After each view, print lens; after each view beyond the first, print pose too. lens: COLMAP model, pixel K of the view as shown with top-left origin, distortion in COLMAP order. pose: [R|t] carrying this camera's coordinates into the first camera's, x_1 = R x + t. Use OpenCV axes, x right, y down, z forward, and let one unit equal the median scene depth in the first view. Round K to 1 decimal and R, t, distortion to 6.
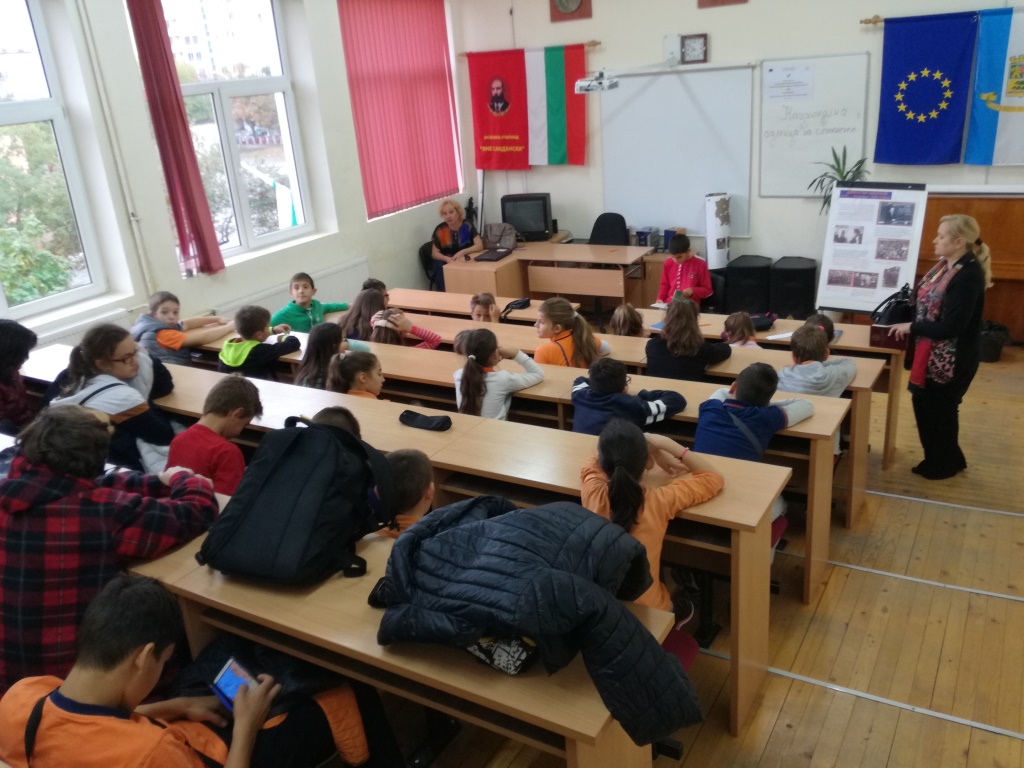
lens RADIAL K [[854.5, 0, 509.8], [0, 854.5, 390.8], [0, 0, 1]] dist [0.140274, -0.269870]
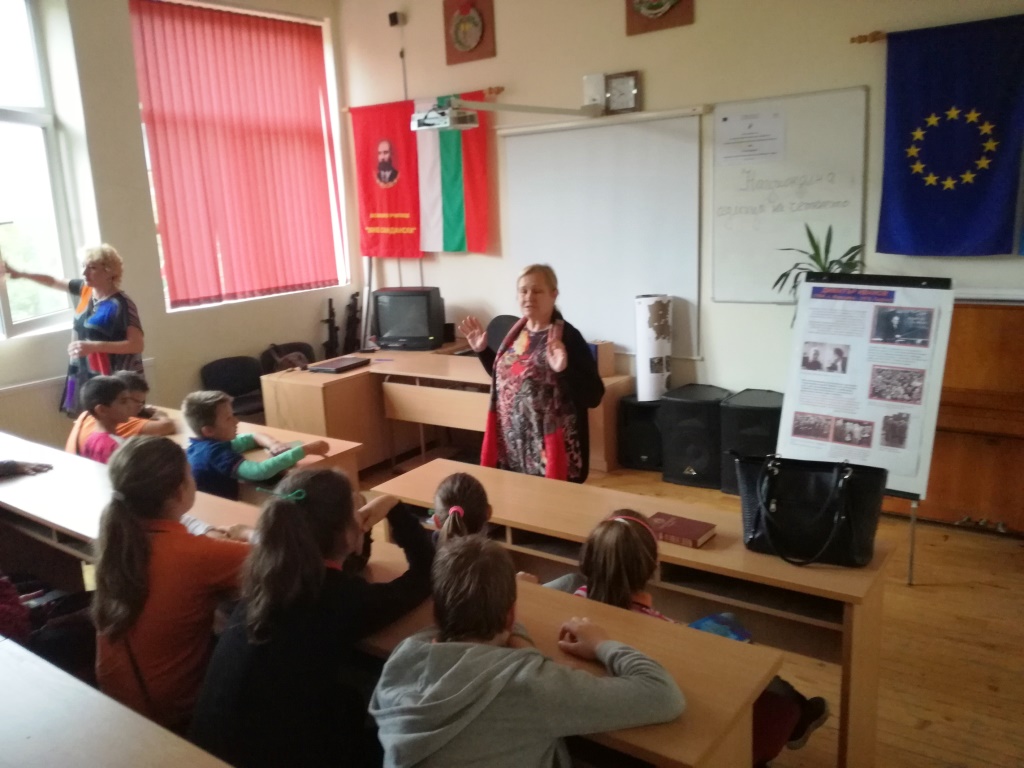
lens RADIAL K [[854.5, 0, 509.8], [0, 854.5, 390.8], [0, 0, 1]] dist [0.140274, -0.269870]
pose [[0.995479, 0.050089, -0.080695, 0.192608], [-0.061145, 0.988126, -0.140952, -0.049316], [0.072677, 0.145249, 0.986722, 0.335935]]
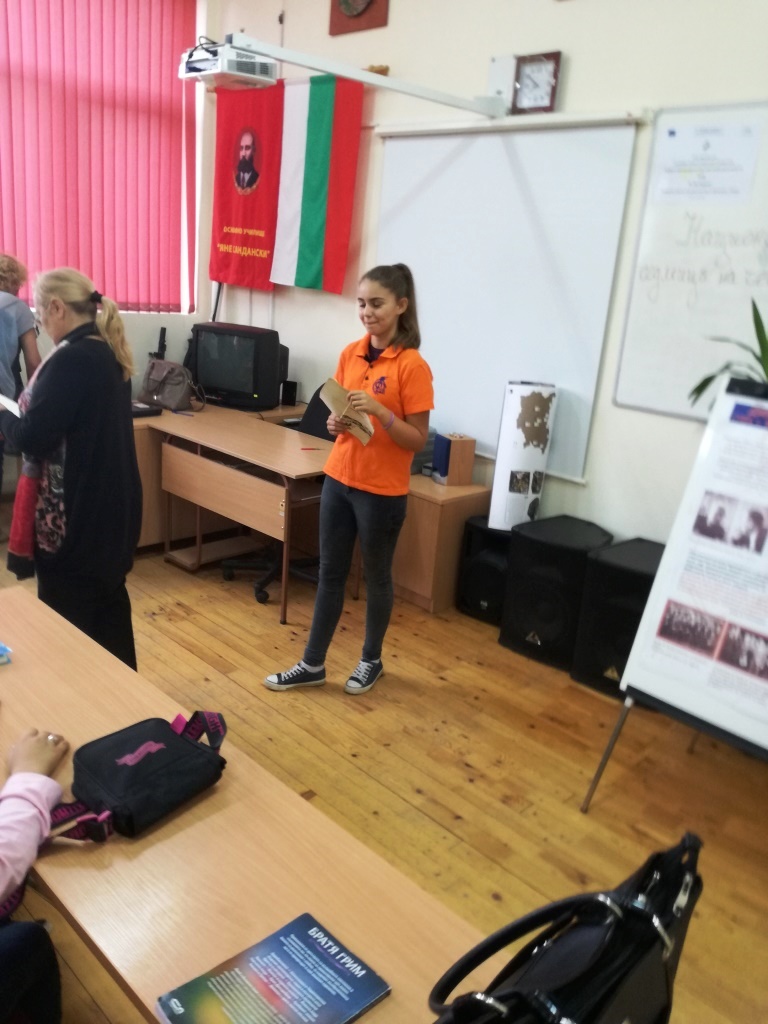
lens RADIAL K [[854.5, 0, 384.0], [0, 854.5, 512.0], [0, 0, 1]] dist [0.140274, -0.269870]
pose [[0.955588, 0.223494, -0.192099, 0.280535], [-0.239284, 0.968900, -0.063058, -0.110120], [0.172031, 0.106224, 0.979348, 0.537967]]
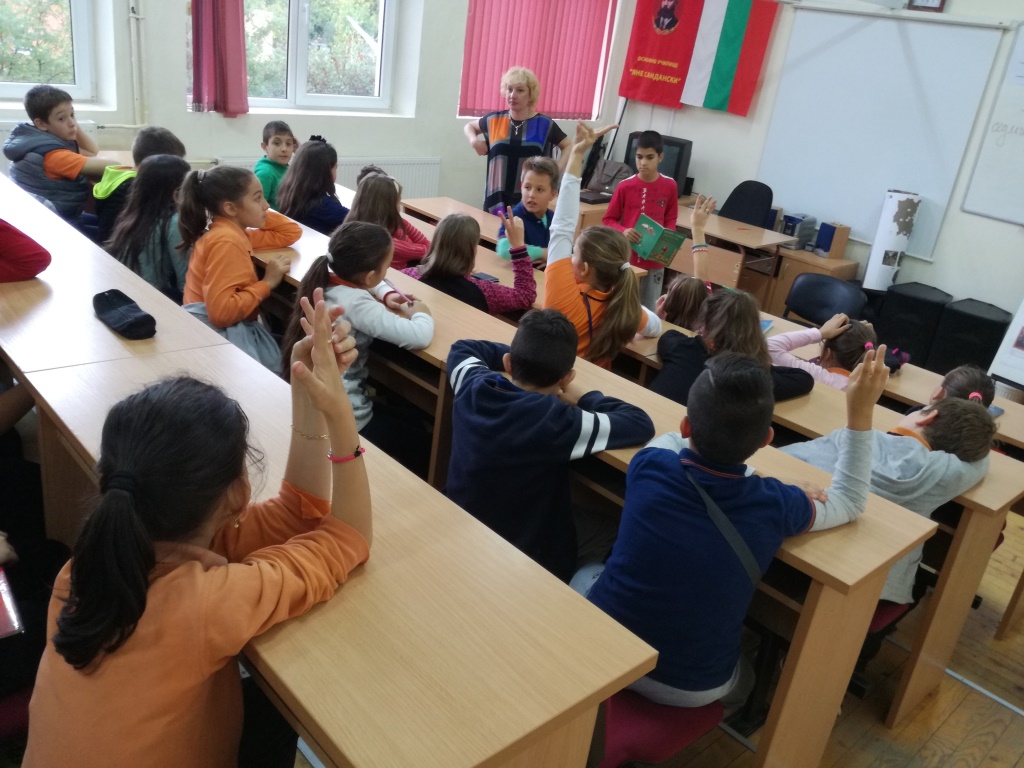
lens RADIAL K [[864.0, 0, 501.0], [0, 864.0, 401.5], [0, 0, 1]] dist [0.002449, -0.026048]
pose [[0.938469, 0.296092, -0.177778, 0.104787], [-0.288518, 0.955082, 0.067649, -0.007914], [0.189823, -0.012194, 0.981743, 0.219899]]
